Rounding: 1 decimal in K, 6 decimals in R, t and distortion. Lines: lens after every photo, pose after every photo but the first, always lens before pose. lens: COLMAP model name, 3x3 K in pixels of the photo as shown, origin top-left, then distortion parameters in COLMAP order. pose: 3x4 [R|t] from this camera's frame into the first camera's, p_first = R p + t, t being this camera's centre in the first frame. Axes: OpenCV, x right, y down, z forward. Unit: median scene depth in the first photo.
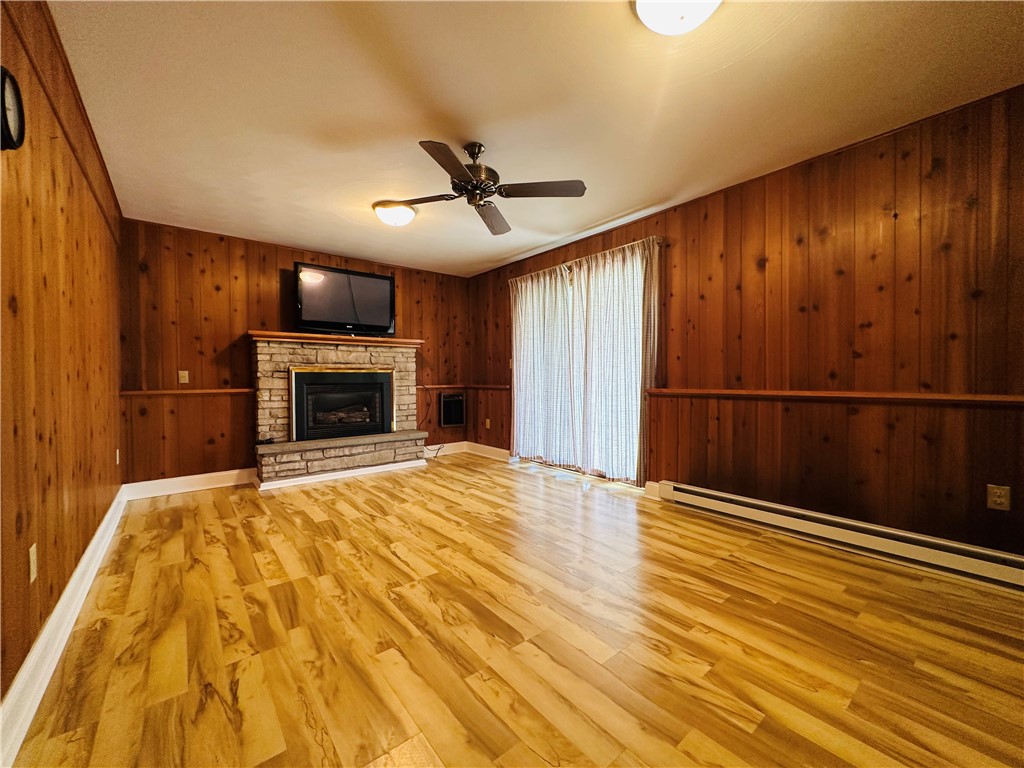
lens RADIAL K [[409.0, 0, 512.0], [0, 409.0, 382.6], [0, 0, 1]] dist [0.001130, -0.000473]
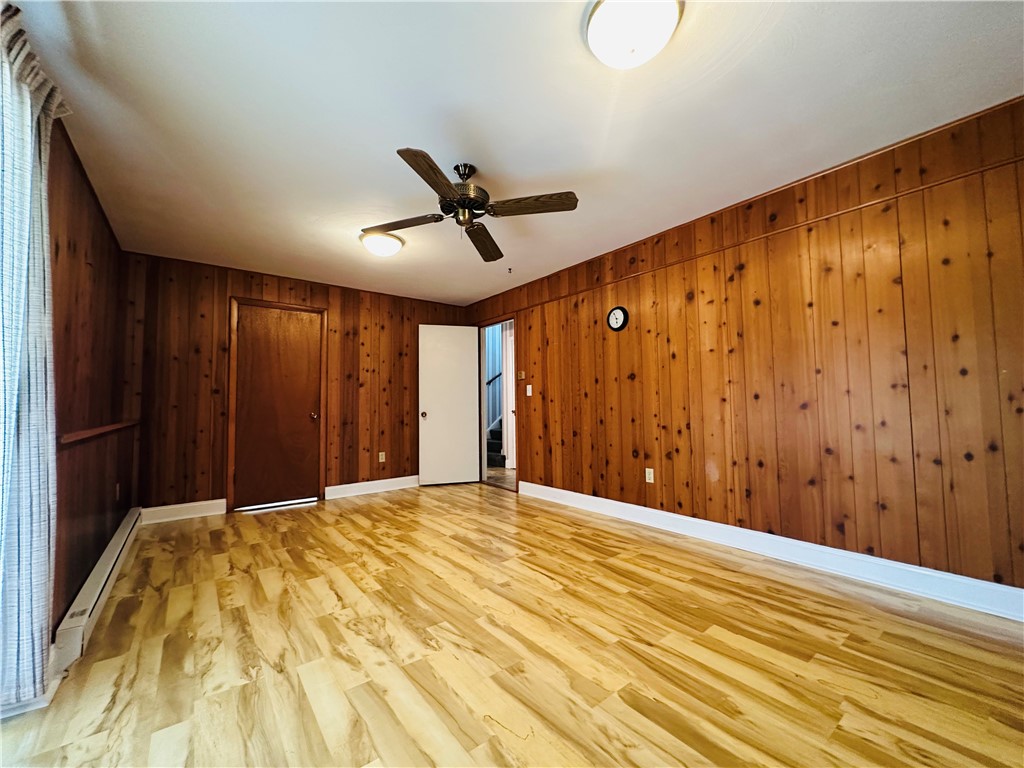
lens RADIAL K [[409.0, 0, 512.0], [0, 409.0, 384.9], [0, 0, 1]] dist [0.001130, -0.000473]
pose [[-0.999650, 0.019760, 0.017593, -0.230676], [0.019117, 0.999169, -0.036011, -0.022044], [-0.018290, -0.035662, -0.999197, 2.114041]]
